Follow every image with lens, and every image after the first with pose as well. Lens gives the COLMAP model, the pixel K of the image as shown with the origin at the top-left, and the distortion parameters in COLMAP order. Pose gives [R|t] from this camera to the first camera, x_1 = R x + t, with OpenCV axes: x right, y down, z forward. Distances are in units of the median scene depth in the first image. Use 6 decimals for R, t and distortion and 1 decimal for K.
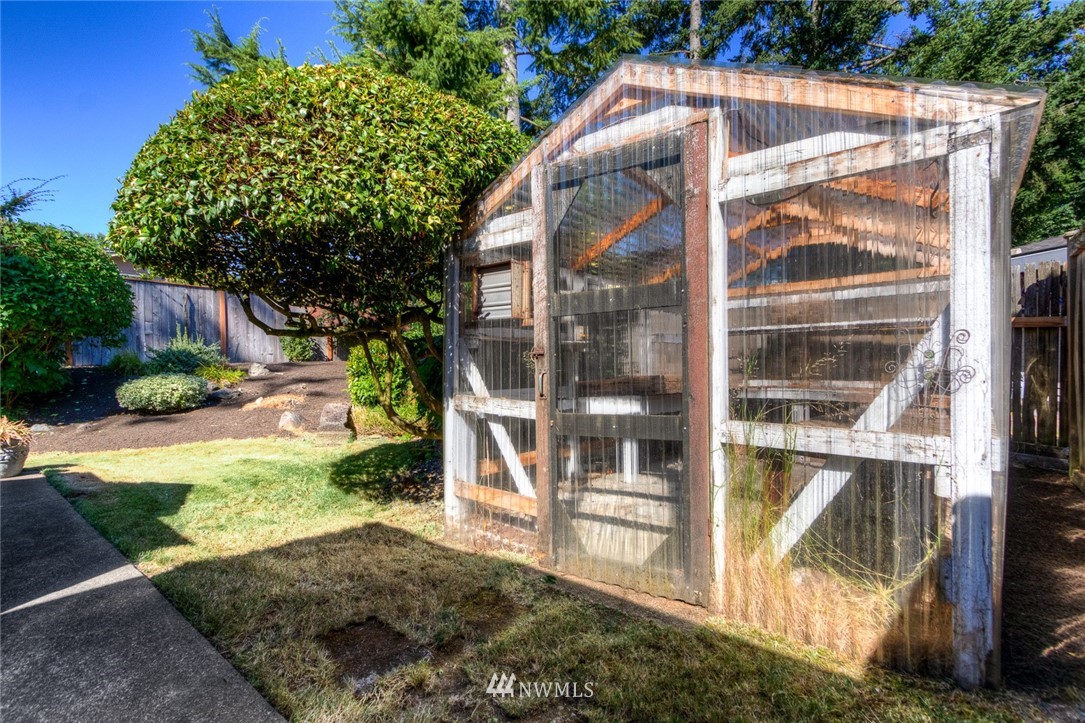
lens RADIAL K [[494.7, 0, 543.4], [0, 494.7, 365.2], [0, 0, 1]] dist [-0.001119, -0.000132]
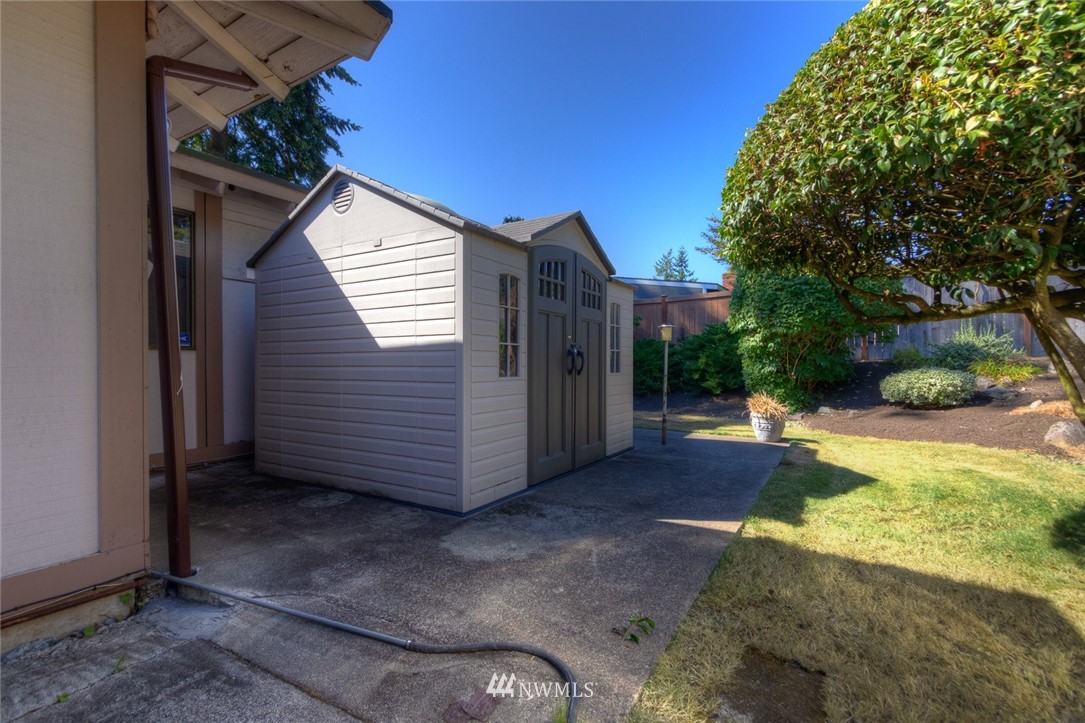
lens RADIAL K [[494.7, 0, 543.2], [0, 494.7, 363.8], [0, 0, 1]] dist [-0.001119, -0.000132]
pose [[0.136808, 0.008415, -0.990562, 0.221555], [-0.001614, 0.999964, 0.008272, 0.004129], [0.990596, 0.000467, 0.136817, 0.264109]]
